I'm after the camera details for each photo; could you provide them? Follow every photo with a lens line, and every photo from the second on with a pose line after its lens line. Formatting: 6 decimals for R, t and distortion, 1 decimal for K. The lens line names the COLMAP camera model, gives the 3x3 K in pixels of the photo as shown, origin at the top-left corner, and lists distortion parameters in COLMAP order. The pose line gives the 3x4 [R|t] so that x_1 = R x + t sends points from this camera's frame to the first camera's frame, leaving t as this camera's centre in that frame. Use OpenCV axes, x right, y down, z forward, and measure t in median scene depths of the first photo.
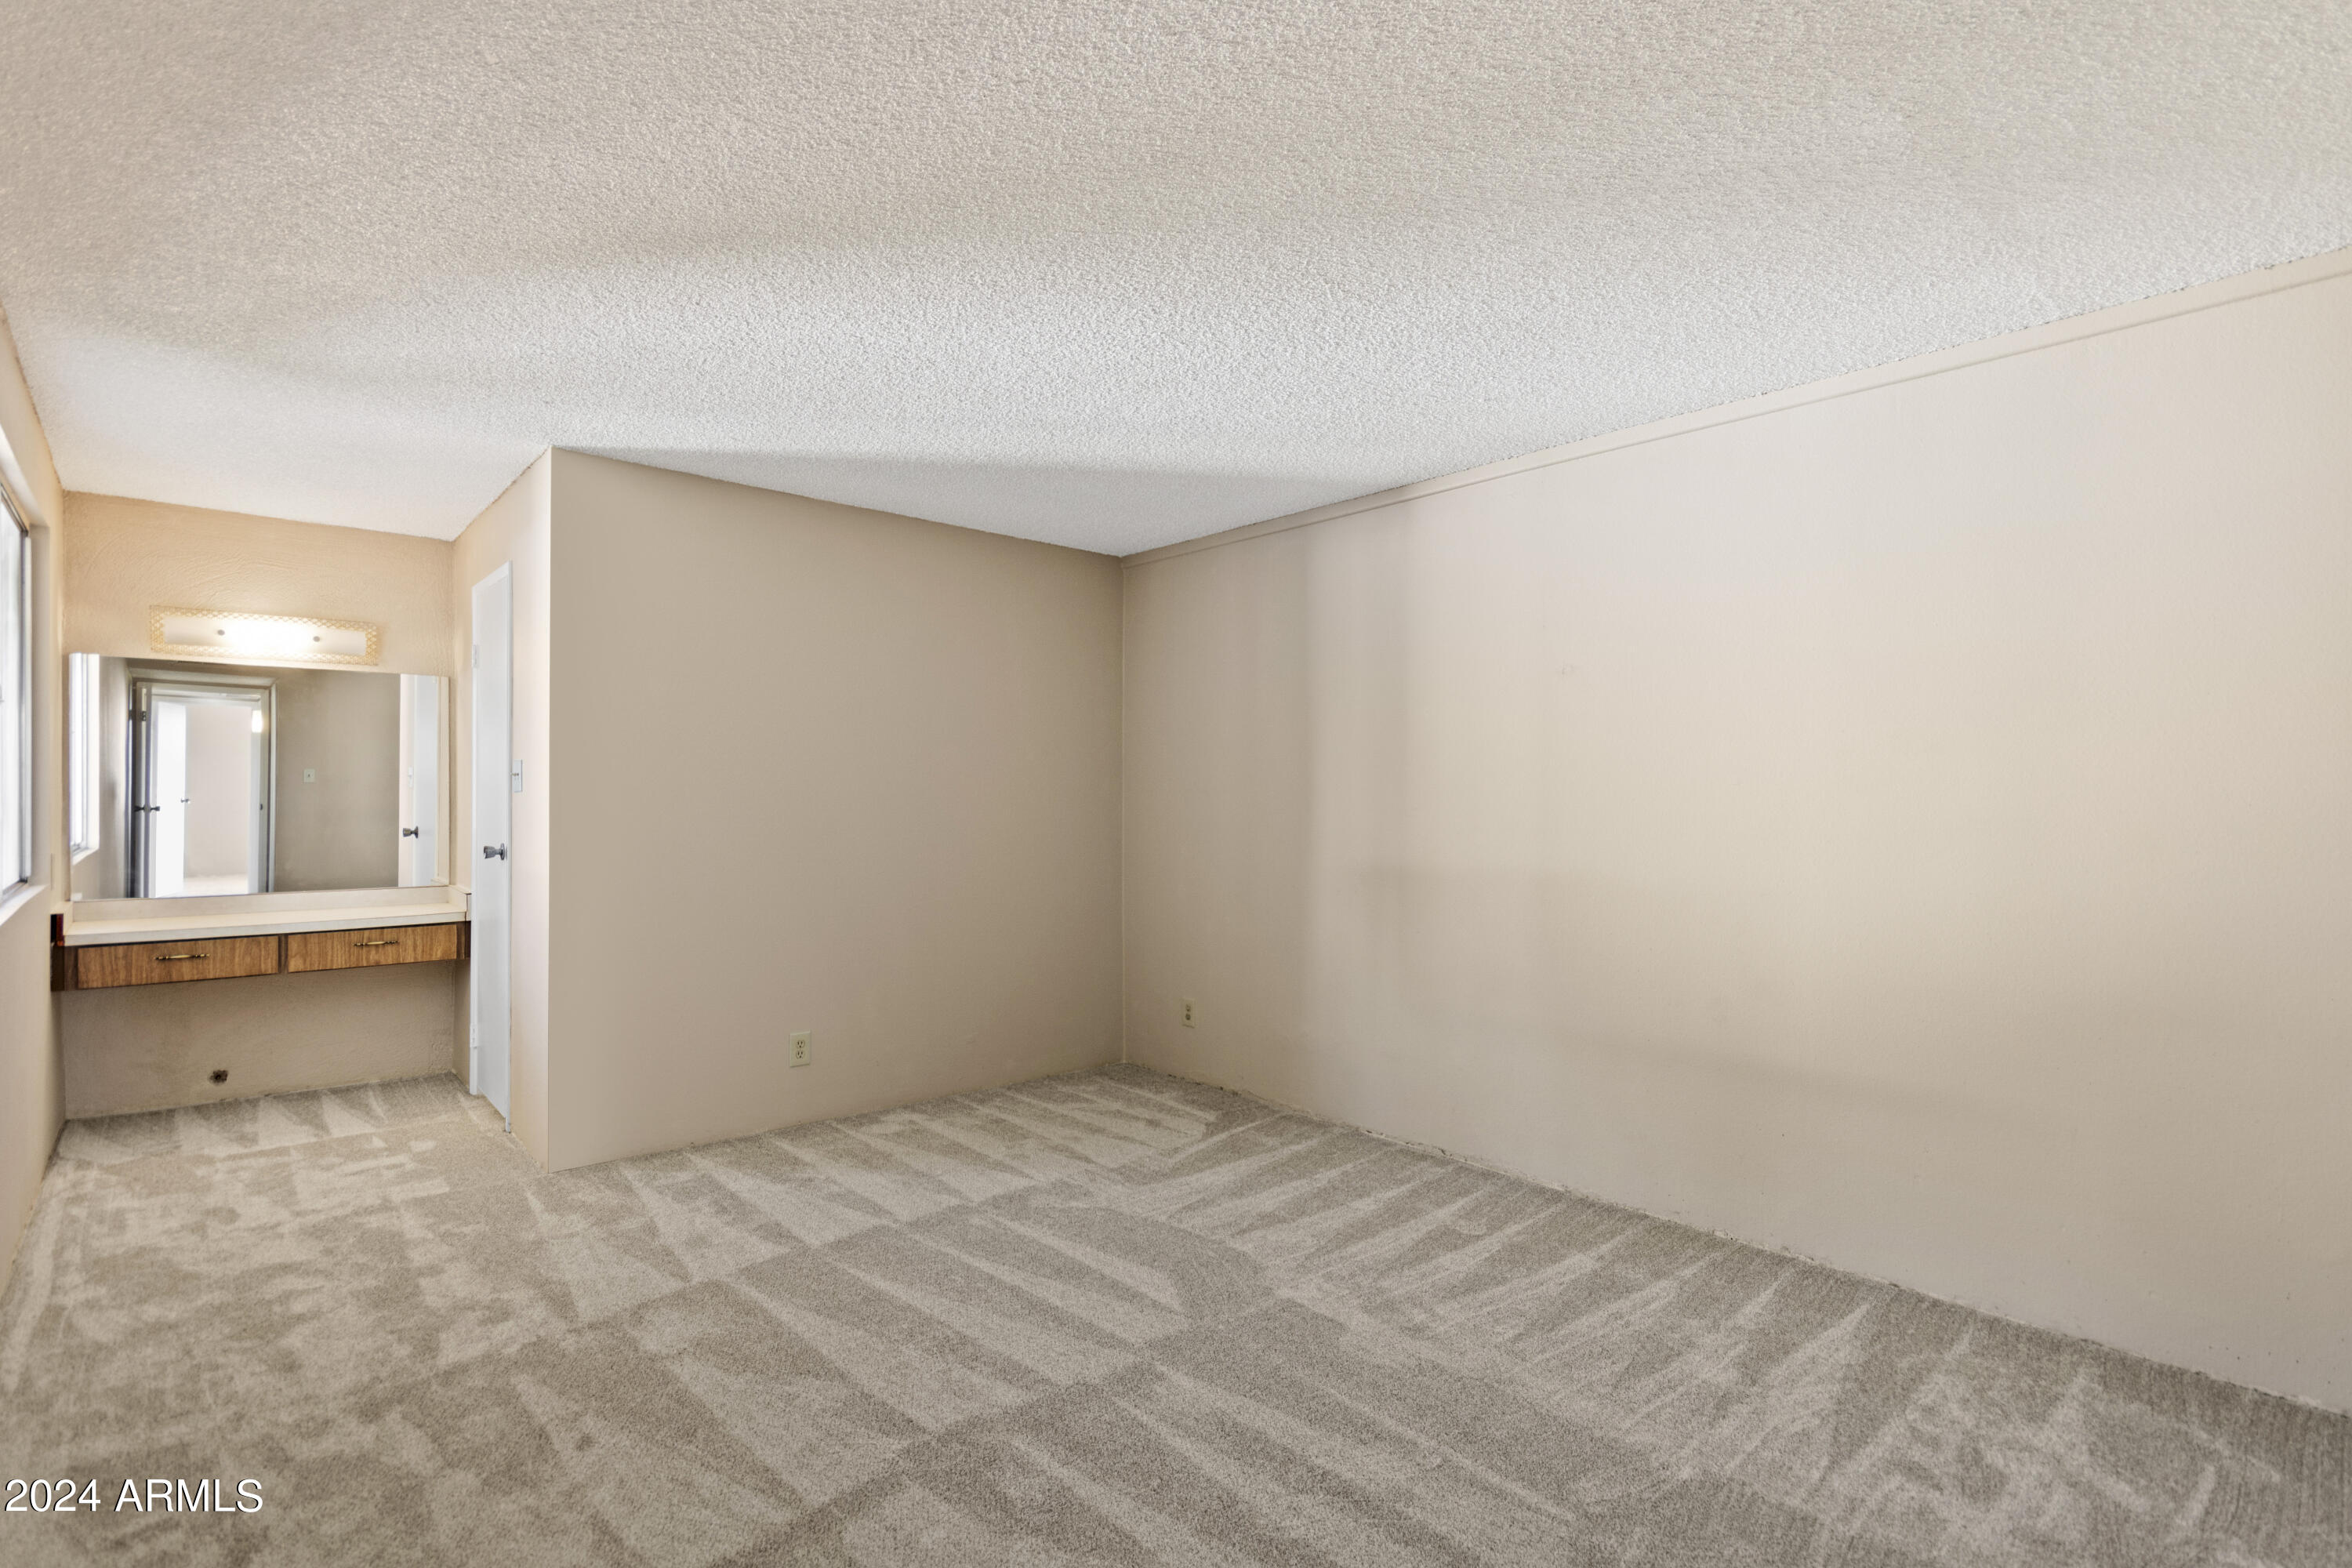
lens RADIAL K [[1090.3, 0, 1177.5], [0, 1090.3, 791.2], [0, 0, 1]] dist [0.001810, 0.000213]
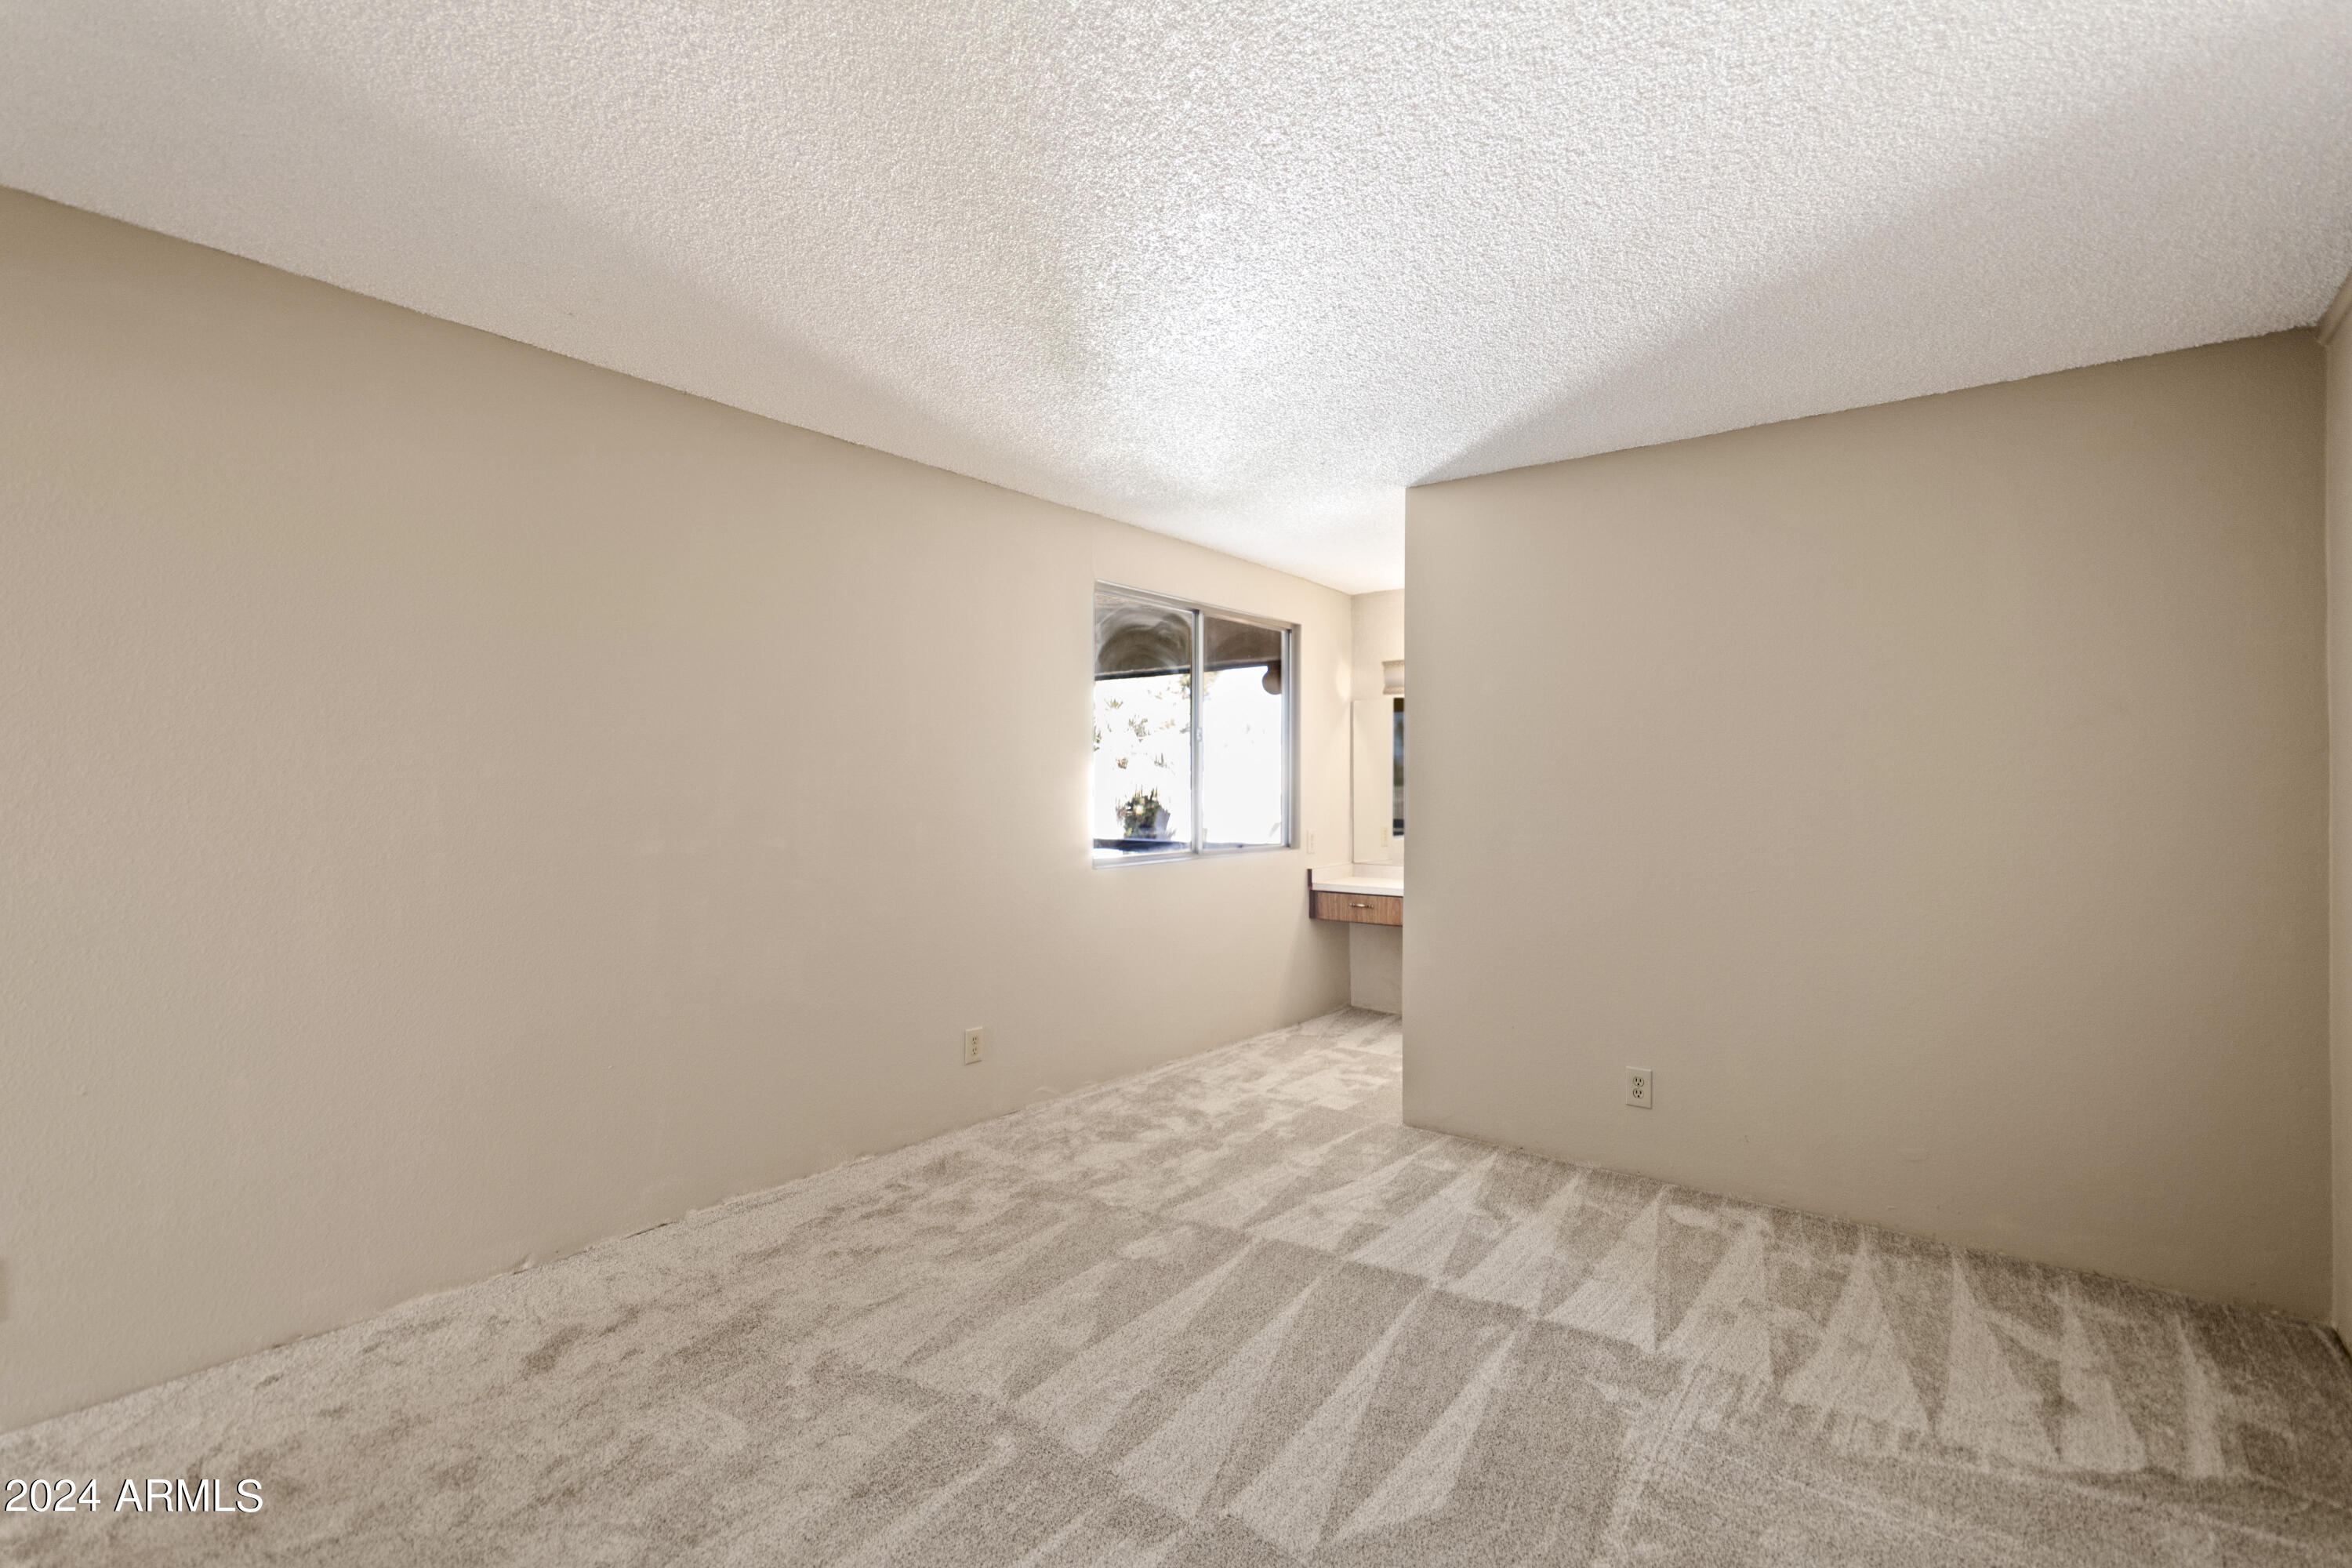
lens RADIAL K [[1086.9, 0, 1217.3], [0, 1086.9, 788.1], [0, 0, 1]] dist [-0.000105, -0.000289]
pose [[0.196691, -0.007897, -0.980434, 0.484283], [0.002031, 0.999969, -0.007647, 0.010195], [0.980463, -0.000487, 0.196701, 0.585300]]
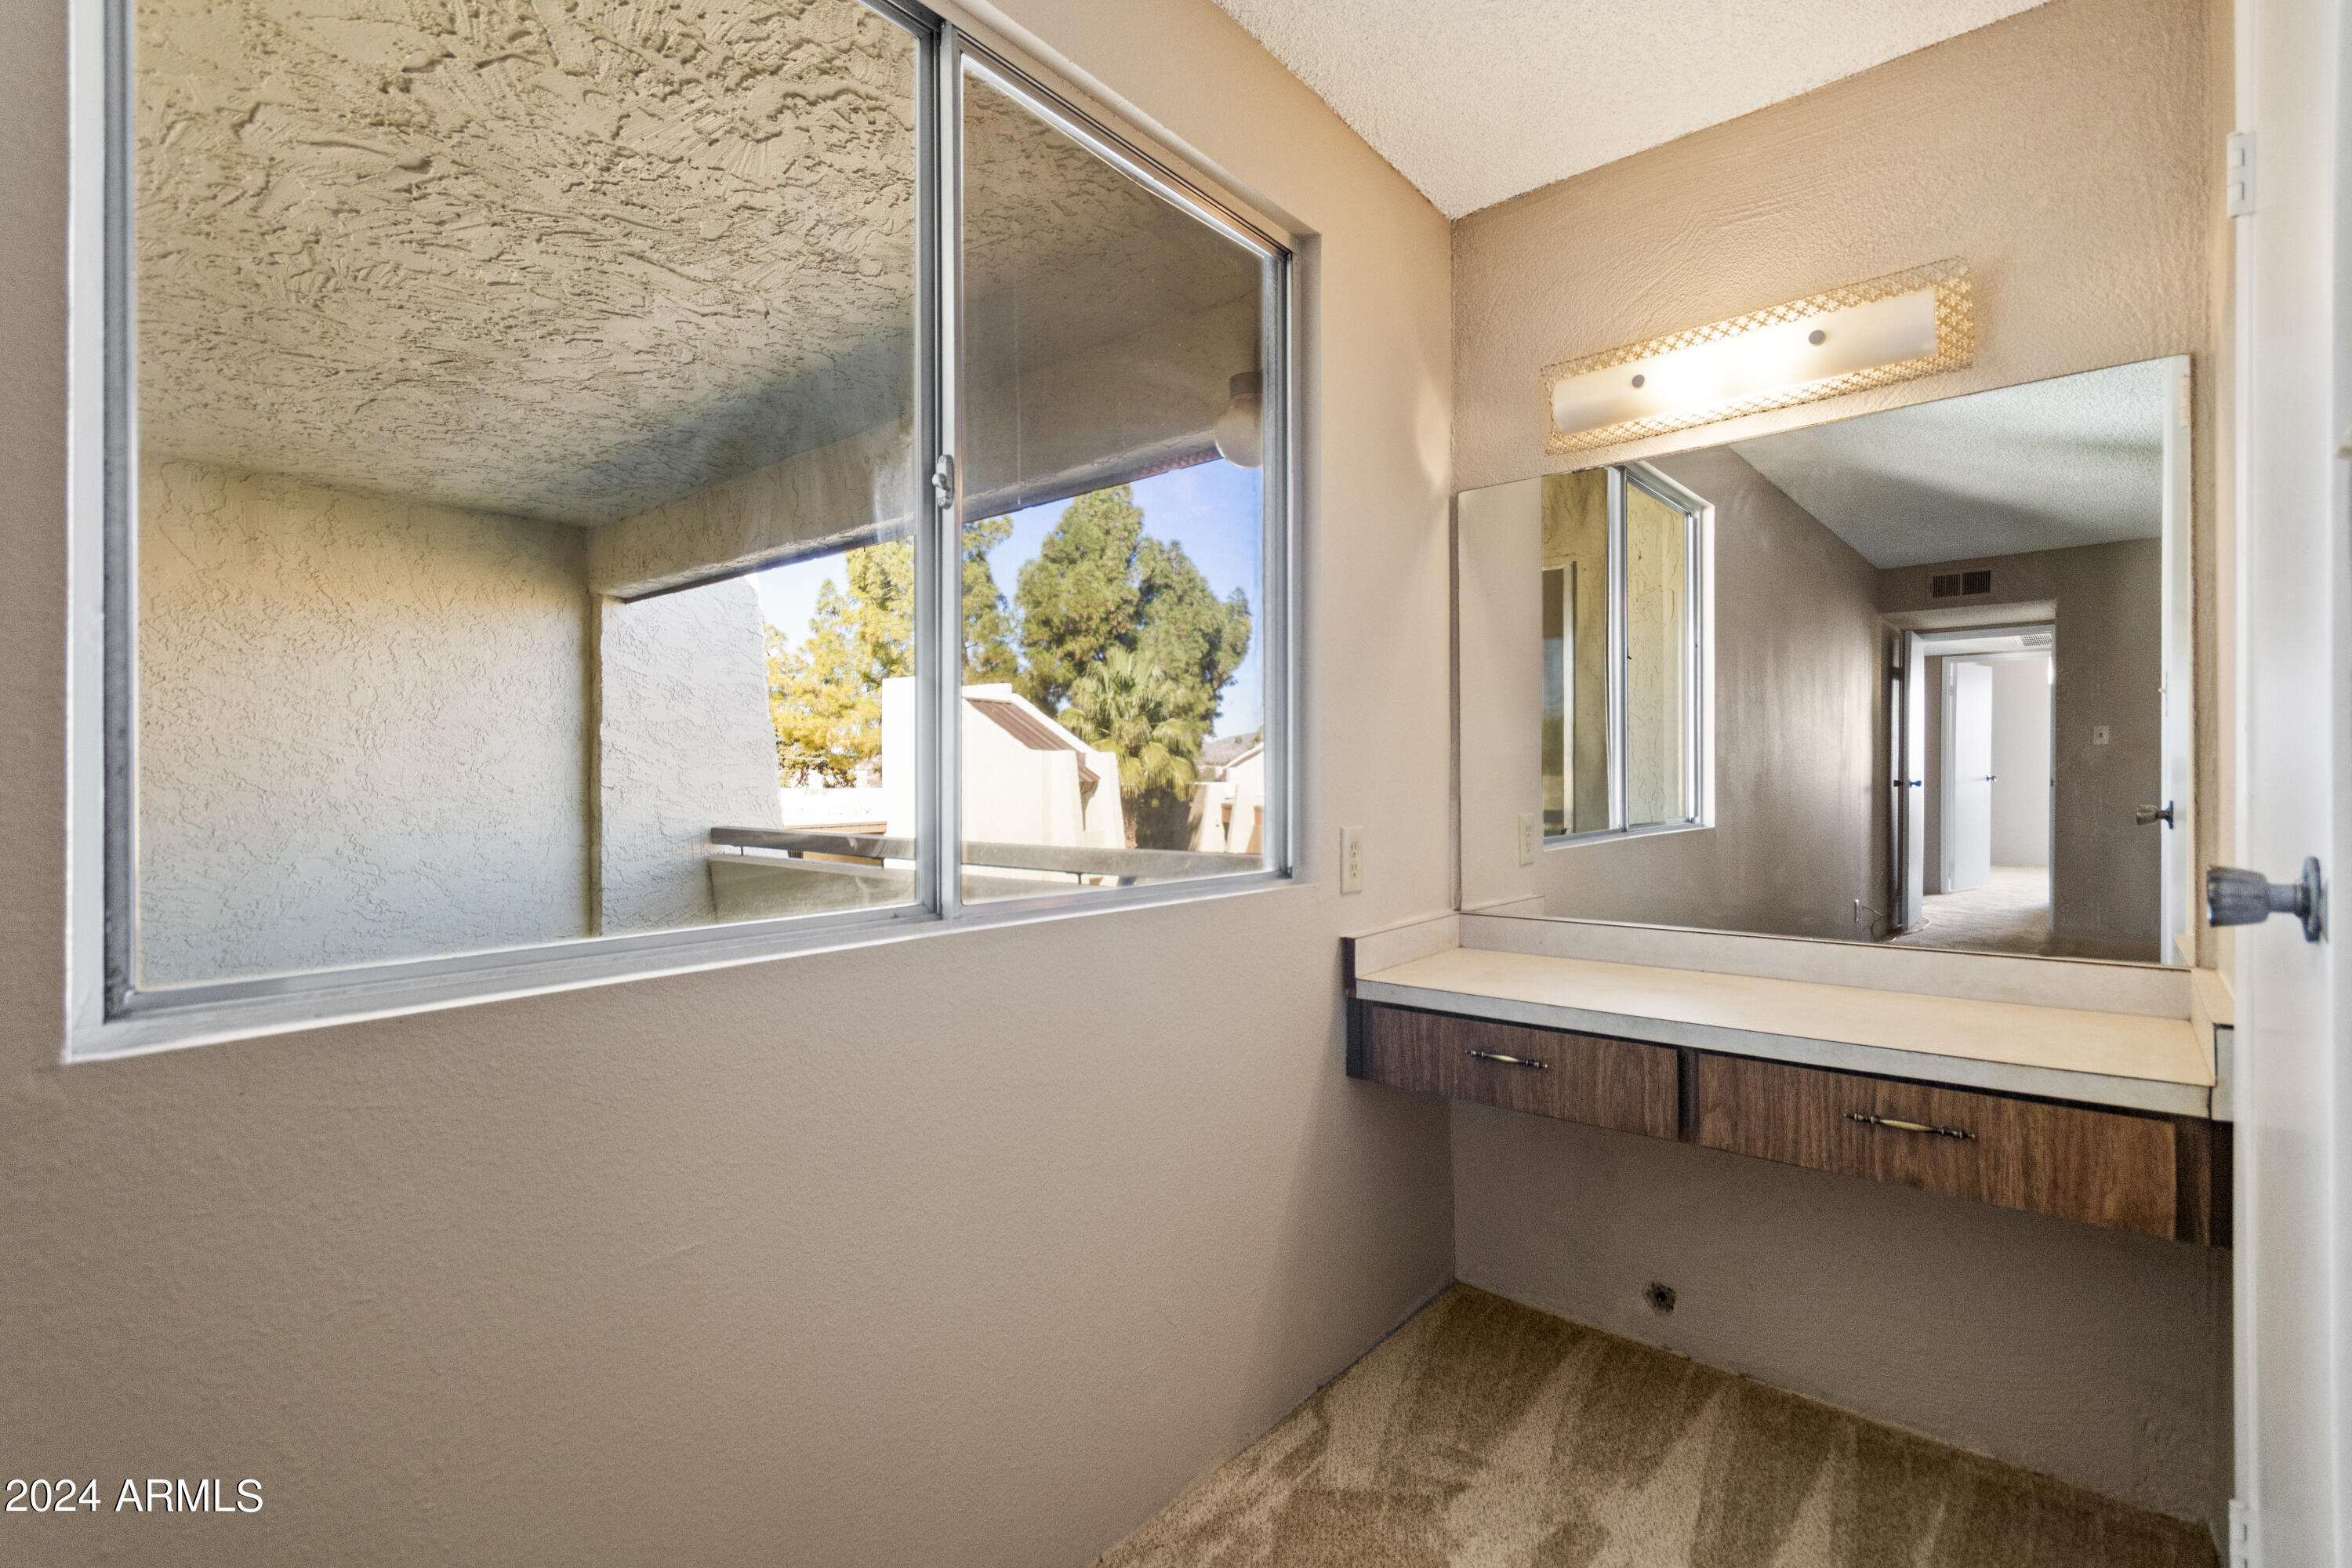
lens RADIAL K [[1090.3, 0, 1177.5], [0, 1090.3, 791.2], [0, 0, 1]] dist [0.001810, 0.000213]
pose [[0.135064, 0.000152, -0.990837, -0.508298], [0.008755, 0.999961, 0.001347, 0.037963], [0.990798, -0.008856, 0.135057, 0.869482]]
